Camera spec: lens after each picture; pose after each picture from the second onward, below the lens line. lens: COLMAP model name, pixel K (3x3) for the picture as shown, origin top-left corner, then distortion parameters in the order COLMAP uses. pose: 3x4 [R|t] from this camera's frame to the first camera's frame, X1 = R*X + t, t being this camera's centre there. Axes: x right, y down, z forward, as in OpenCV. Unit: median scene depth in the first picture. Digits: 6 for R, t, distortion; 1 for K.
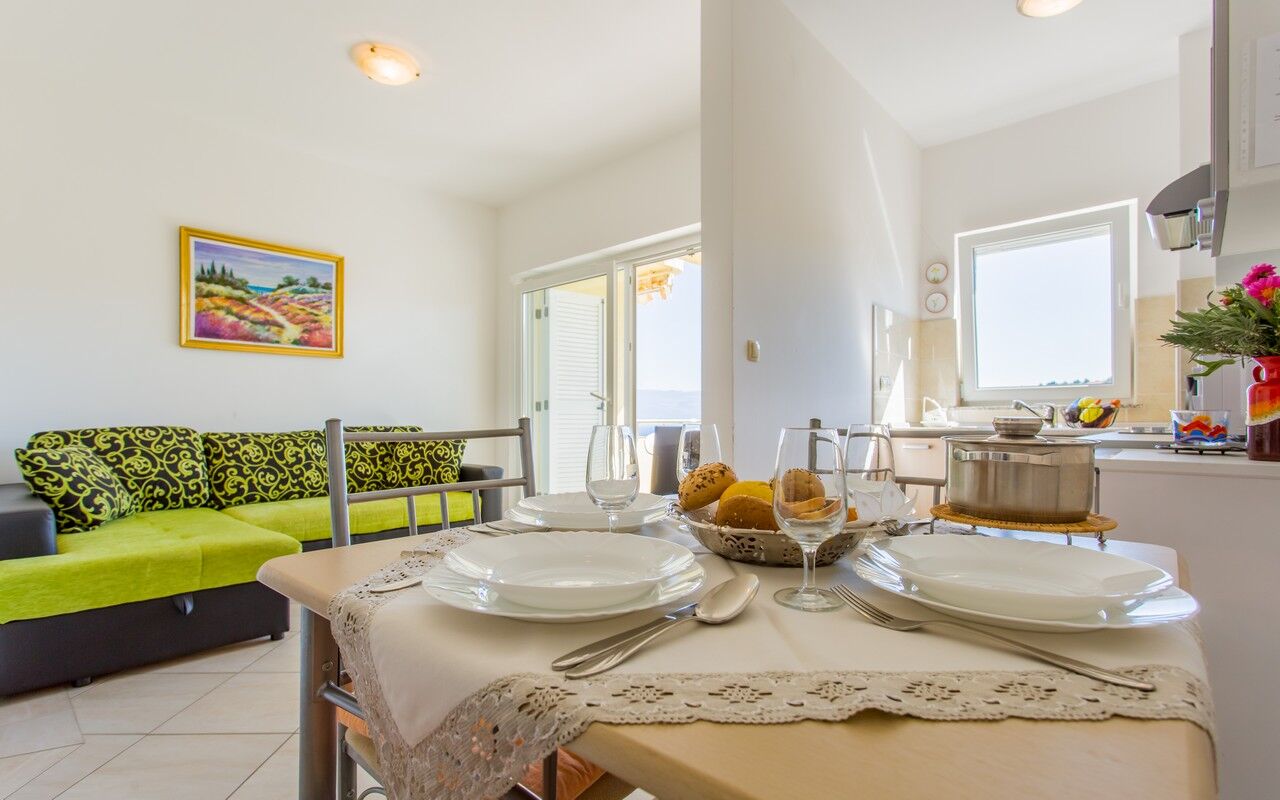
lens RADIAL K [[608.3, 0, 632.0], [0, 608.3, 420.4], [0, 0, 1]] dist [-0.003477, 0.001636]
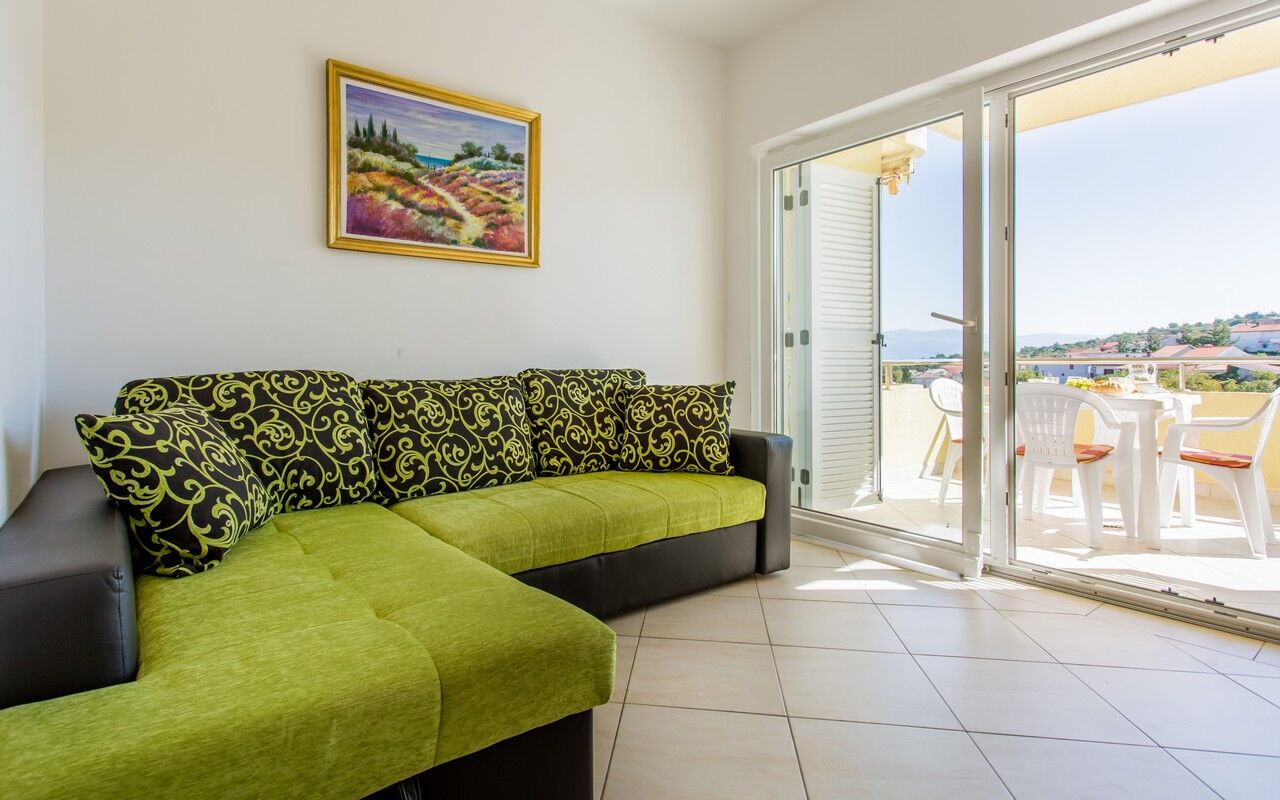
lens RADIAL K [[645.3, 0, 597.9], [0, 645.3, 365.1], [0, 0, 1]] dist [-0.003369, 0.001926]
pose [[0.981980, -0.004036, -0.188942, -0.323093], [0.004488, 0.999988, 0.001962, 0.003783], [0.188932, -0.002775, 0.981986, 0.369103]]
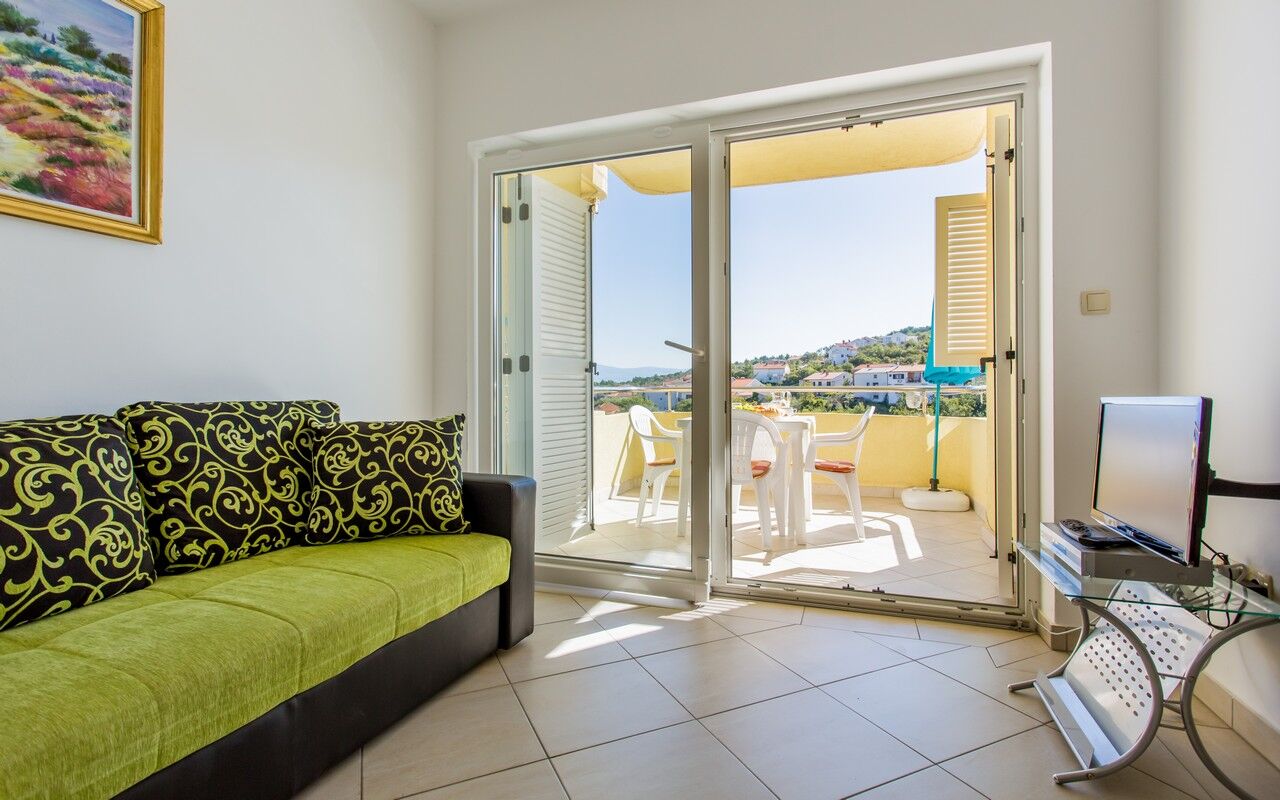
lens RADIAL K [[608.3, 0, 642.4], [0, 608.3, 389.1], [0, 0, 1]] dist [-0.003477, 0.001636]
pose [[0.917802, -0.003412, 0.397023, -0.386443], [0.003712, 0.999993, 0.000013, 0.001216], [-0.397020, 0.001461, 0.917809, 0.548226]]
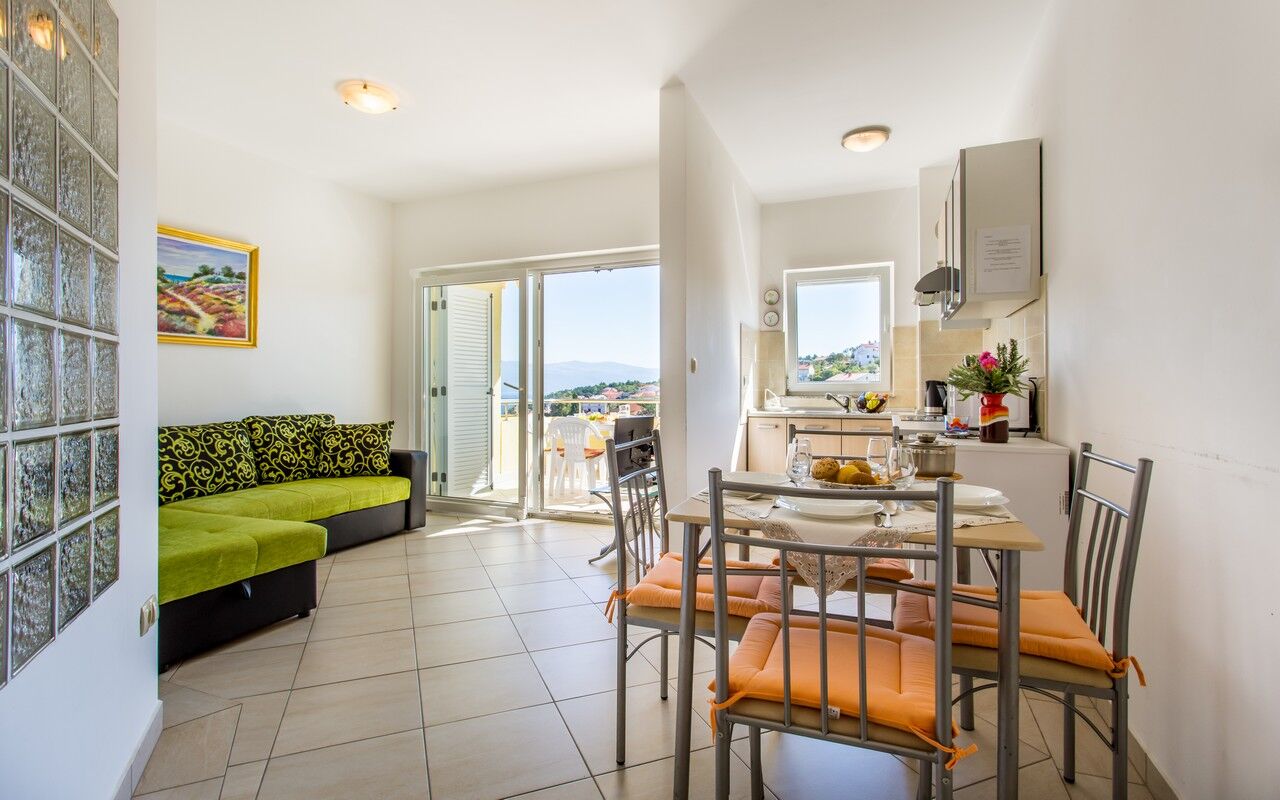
lens RADIAL K [[608.3, 0, 640.6], [0, 608.3, 387.9], [0, 0, 1]] dist [-0.003477, 0.001636]
pose [[0.935011, -0.000018, 0.354618, -0.276455], [0.000990, 0.999996, -0.002558, -0.038971], [-0.354616, 0.002743, 0.935008, -0.184268]]
